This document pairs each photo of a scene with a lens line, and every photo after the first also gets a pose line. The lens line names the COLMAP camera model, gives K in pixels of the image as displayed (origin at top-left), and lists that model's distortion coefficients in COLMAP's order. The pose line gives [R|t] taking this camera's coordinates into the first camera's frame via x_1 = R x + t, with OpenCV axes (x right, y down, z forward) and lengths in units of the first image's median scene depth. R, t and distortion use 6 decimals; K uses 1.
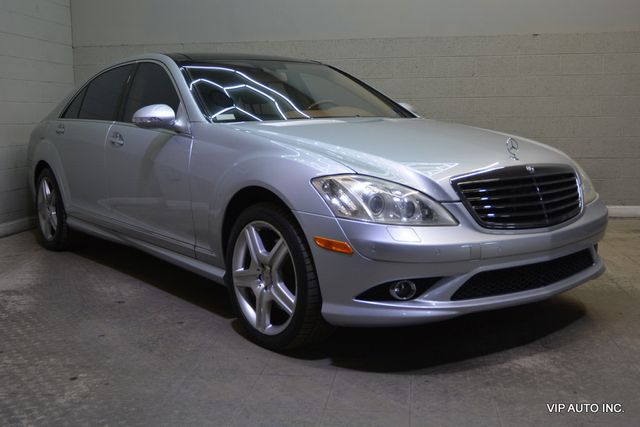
lens RADIAL K [[704.7, 0, 317.1], [0, 704.7, 211.2], [0, 0, 1]] dist [-0.019714, 0.000000]
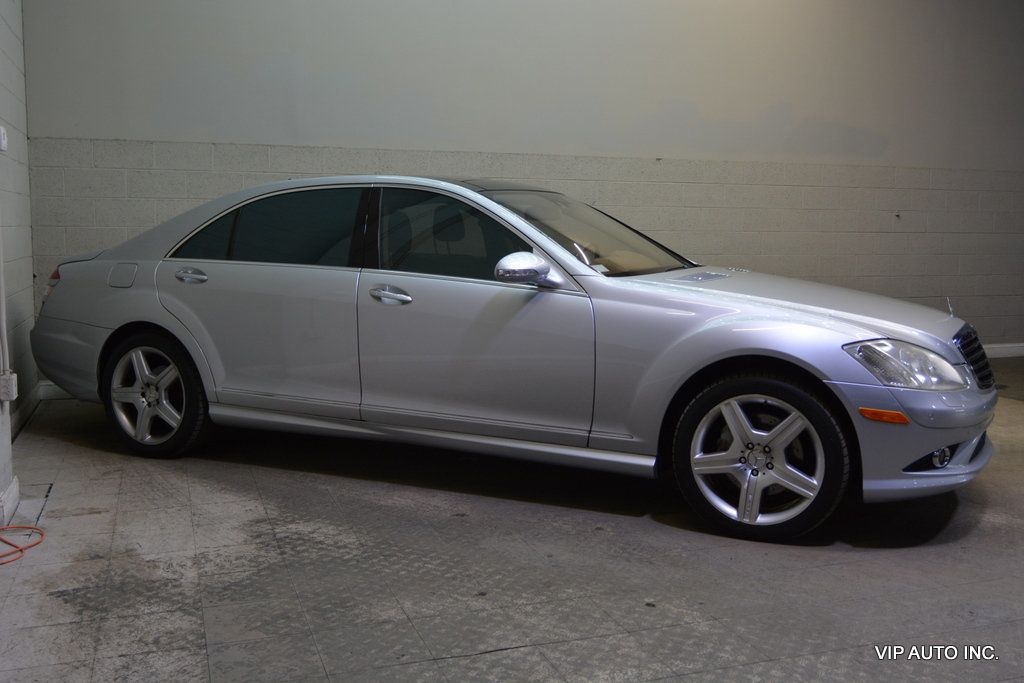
lens RADIAL K [[1010.1, 0, 488.7], [0, 1010.1, 337.3], [0, 0, 1]] dist [-0.024972, 0.000000]
pose [[0.889505, -0.029126, 0.455996, -0.800257], [0.042170, 0.998940, -0.018455, -0.041028], [-0.454975, 0.035646, 0.889790, 0.032363]]
